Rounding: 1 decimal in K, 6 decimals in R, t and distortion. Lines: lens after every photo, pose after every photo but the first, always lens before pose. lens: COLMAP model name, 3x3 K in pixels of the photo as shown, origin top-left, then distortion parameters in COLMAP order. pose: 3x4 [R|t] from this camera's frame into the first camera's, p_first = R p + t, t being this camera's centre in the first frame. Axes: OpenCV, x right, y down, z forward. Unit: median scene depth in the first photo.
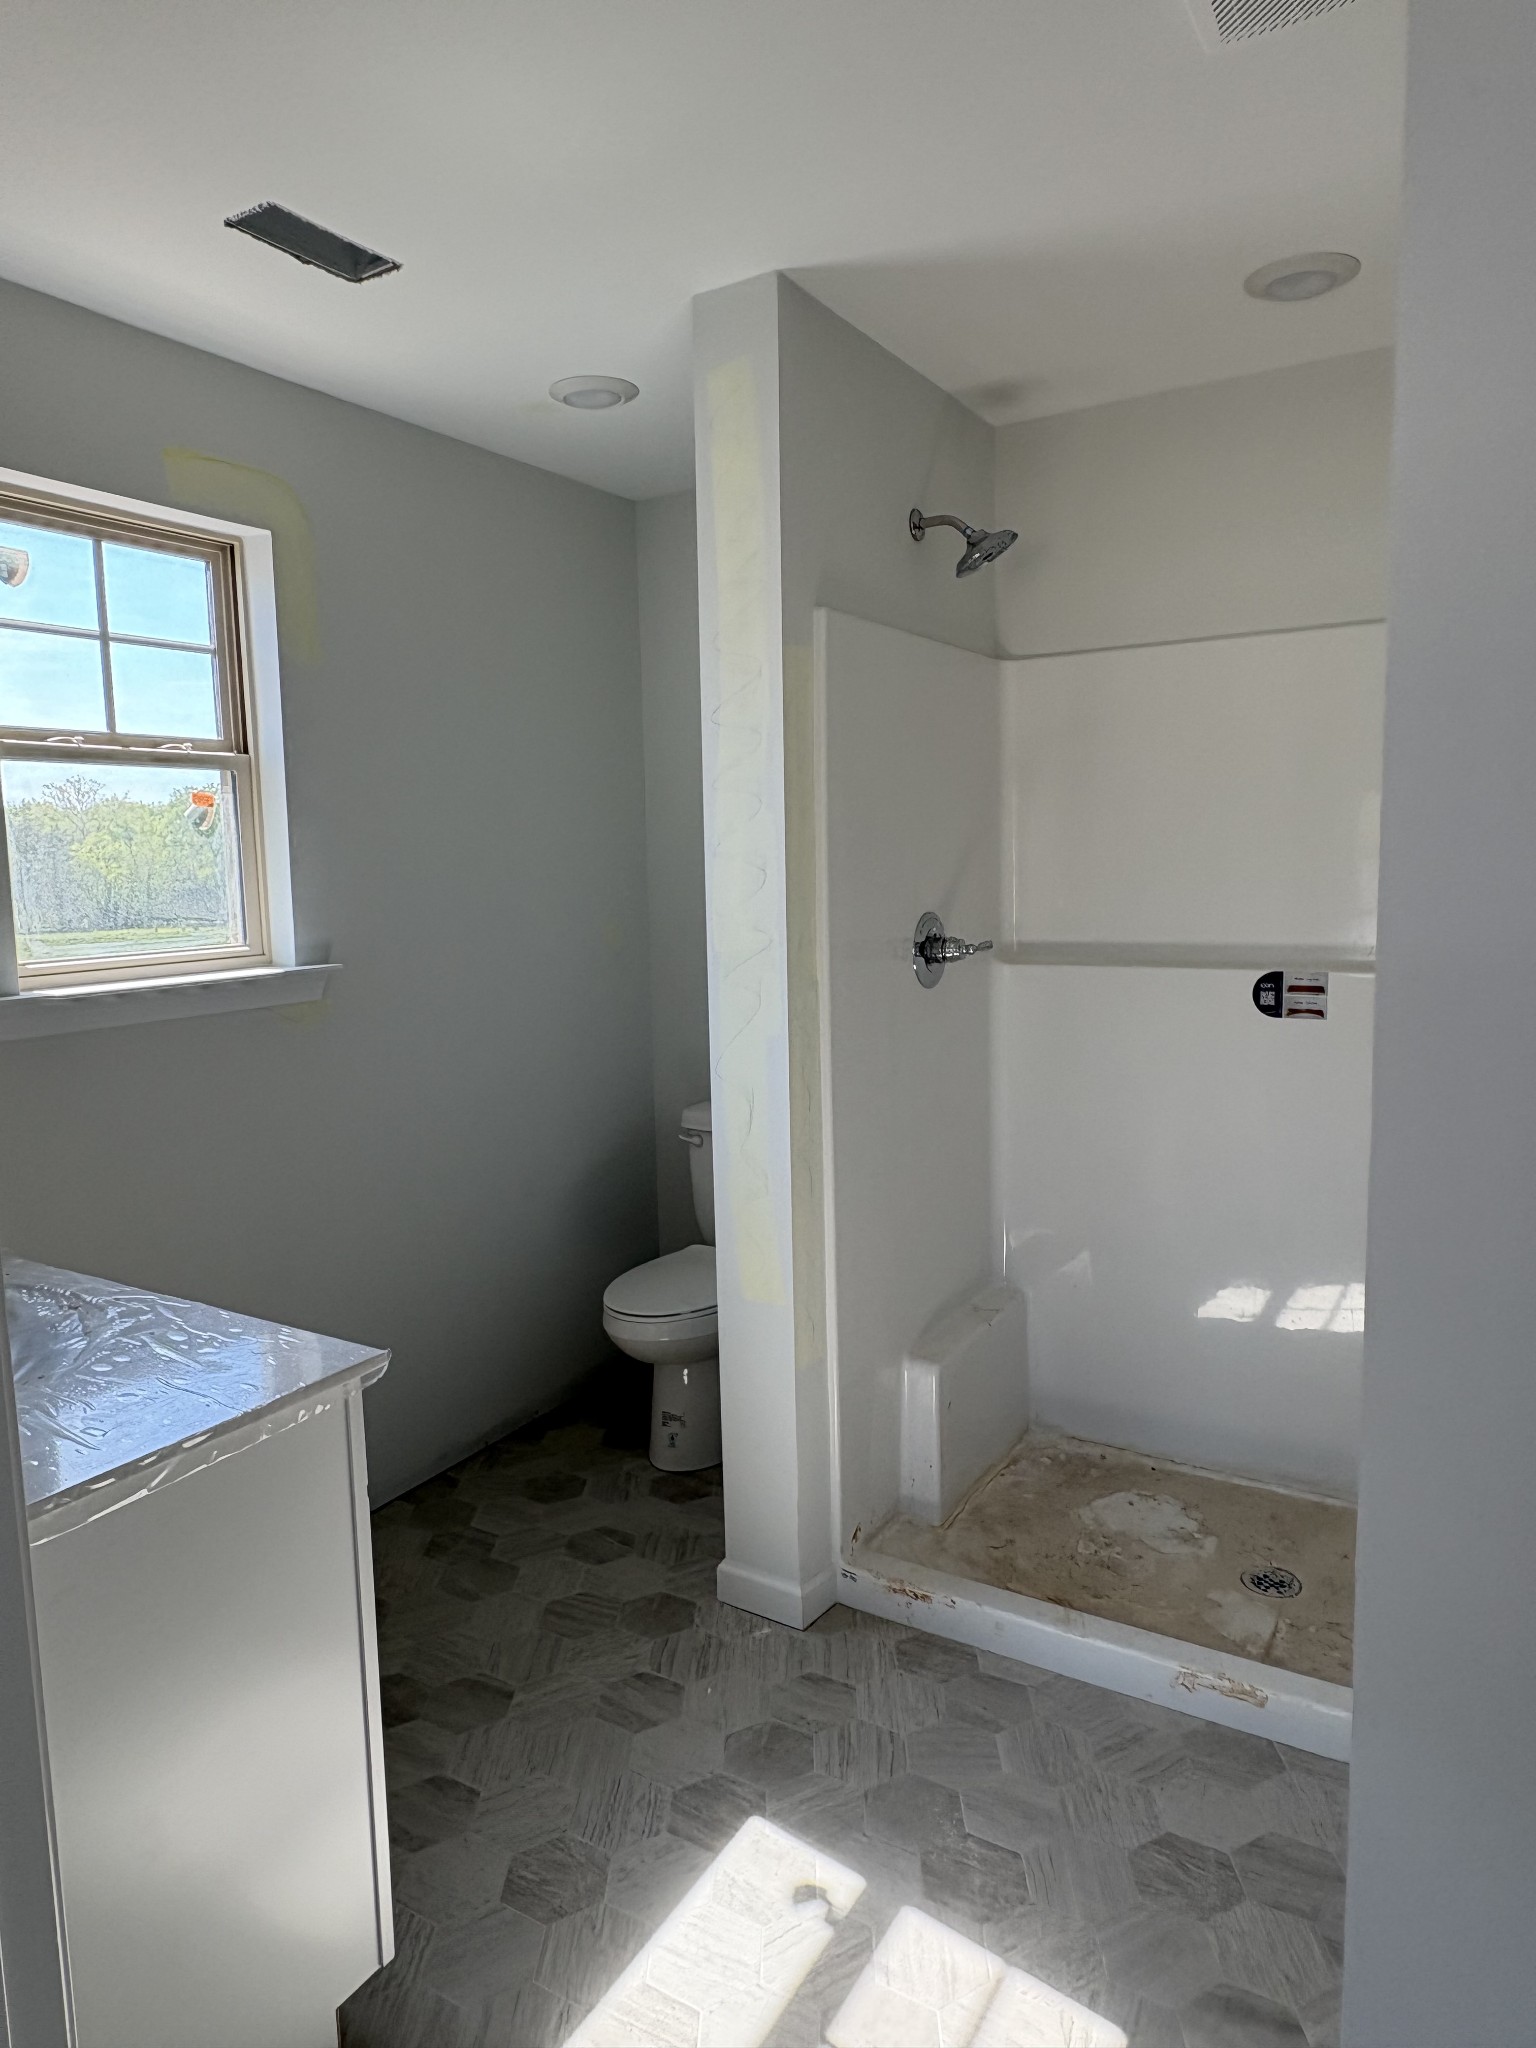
lens RADIAL K [[1317.2, 0, 757.6], [0, 1317.2, 1012.8], [0, 0, 1]] dist [0.000517, 0.003190]
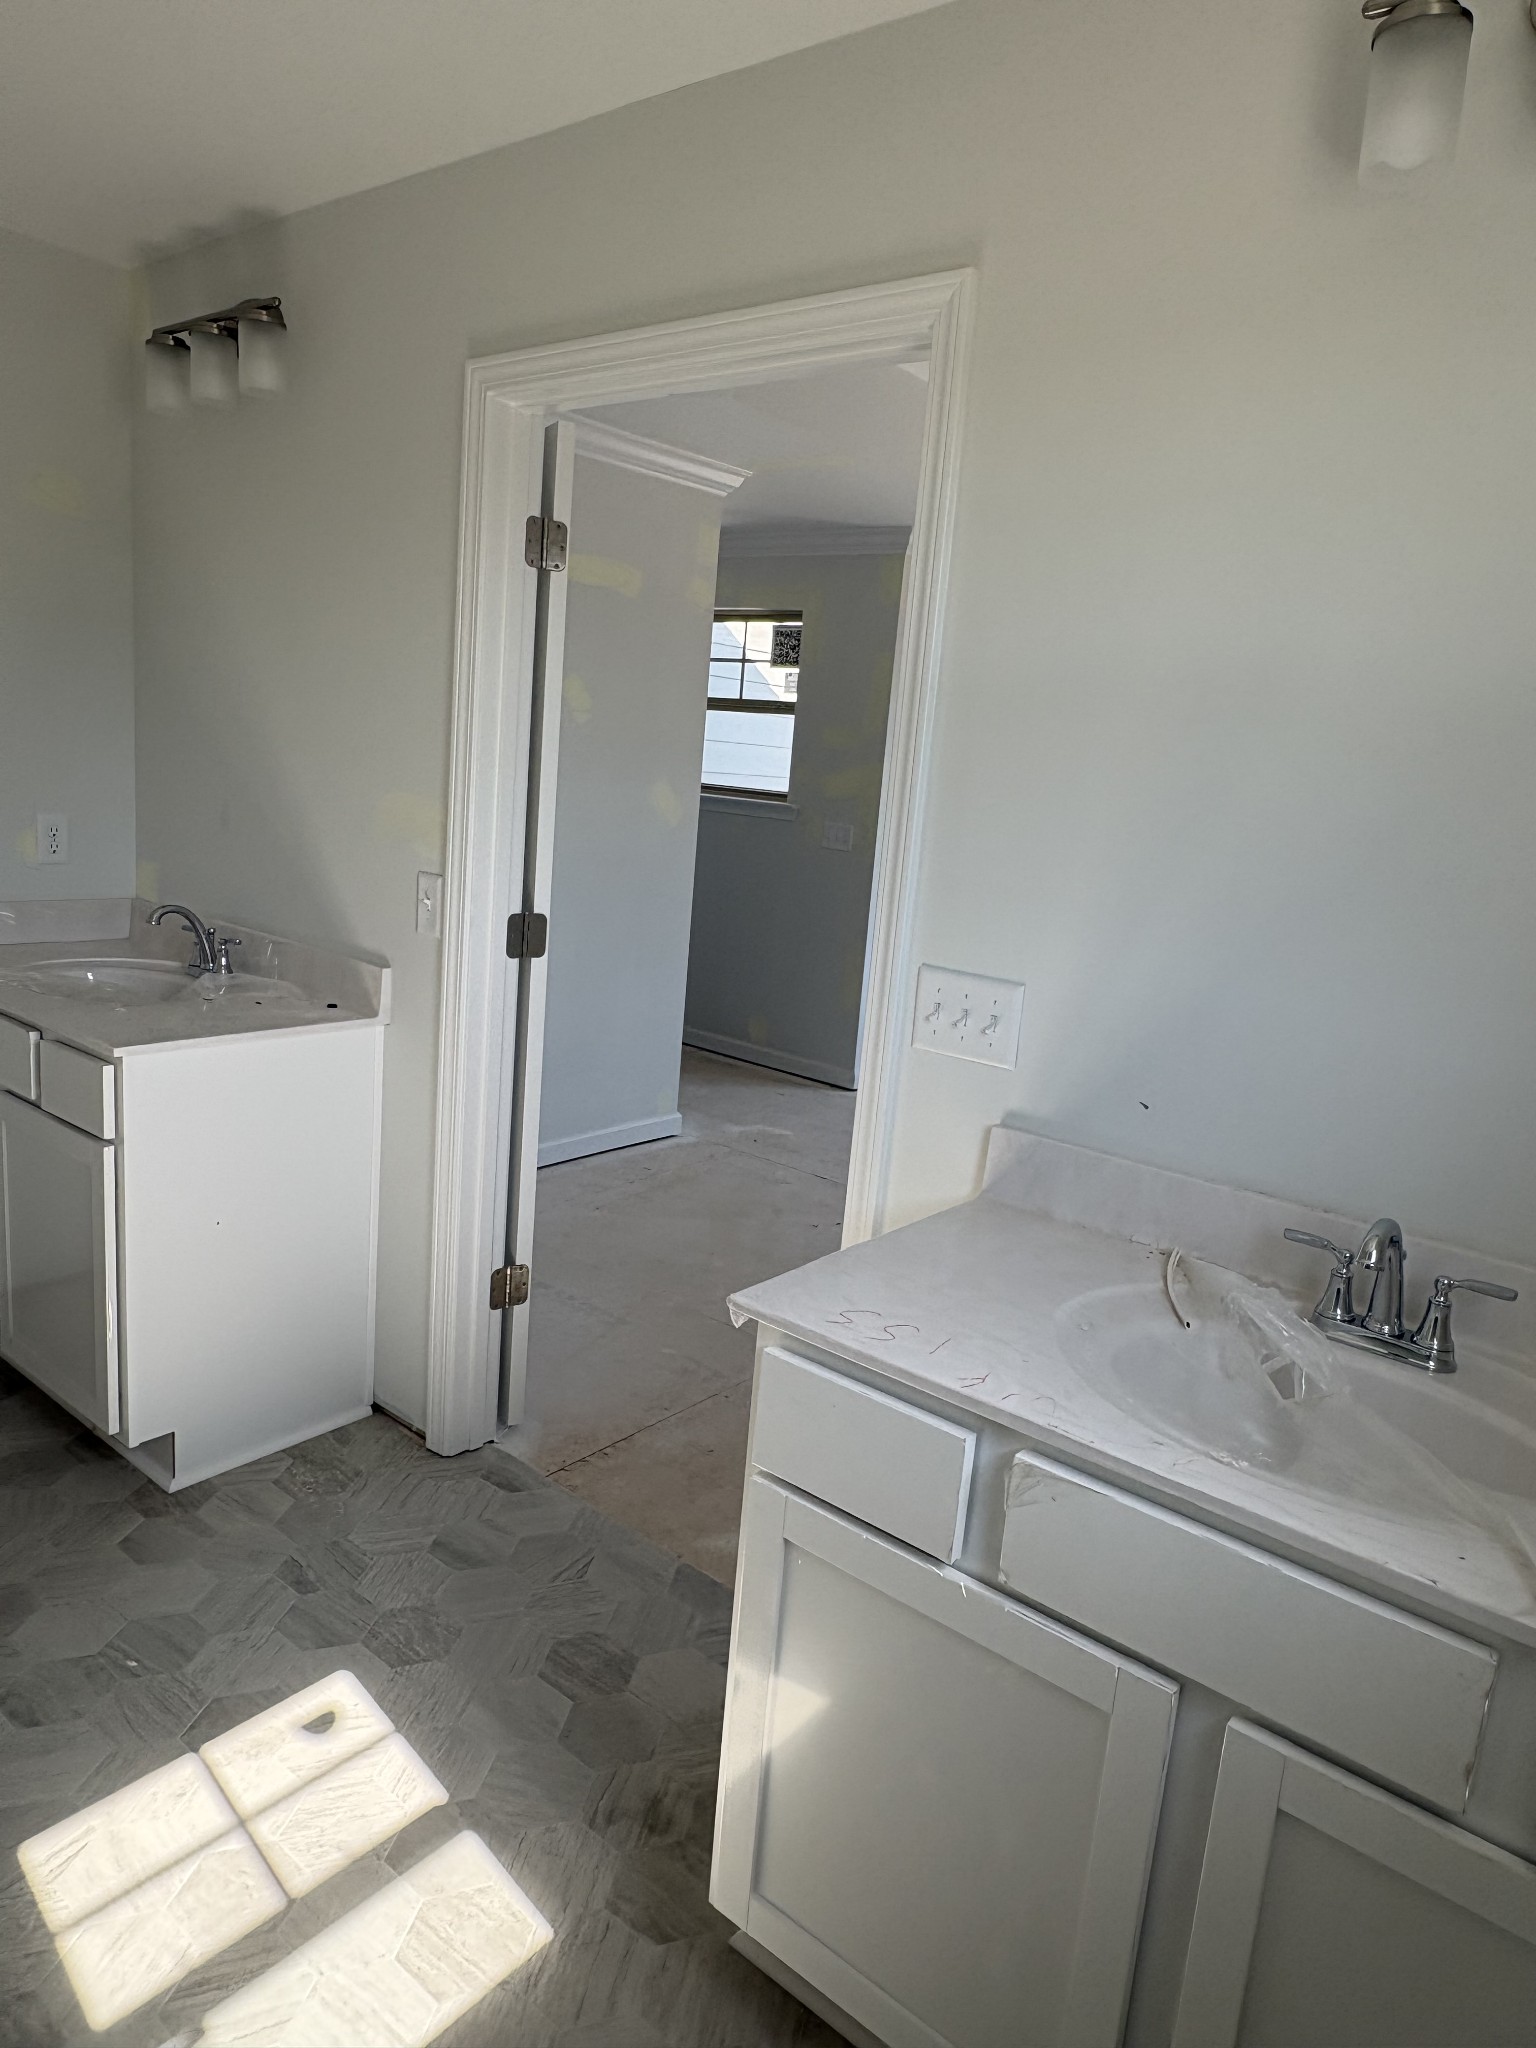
lens RADIAL K [[1317.2, 0, 757.6], [0, 1317.2, 1012.8], [0, 0, 1]] dist [0.000517, 0.003190]
pose [[-0.988795, -0.085414, 0.122431, -0.355269], [-0.044170, 0.950811, 0.306606, -0.191447], [-0.142598, 0.297763, -0.943930, 1.629024]]
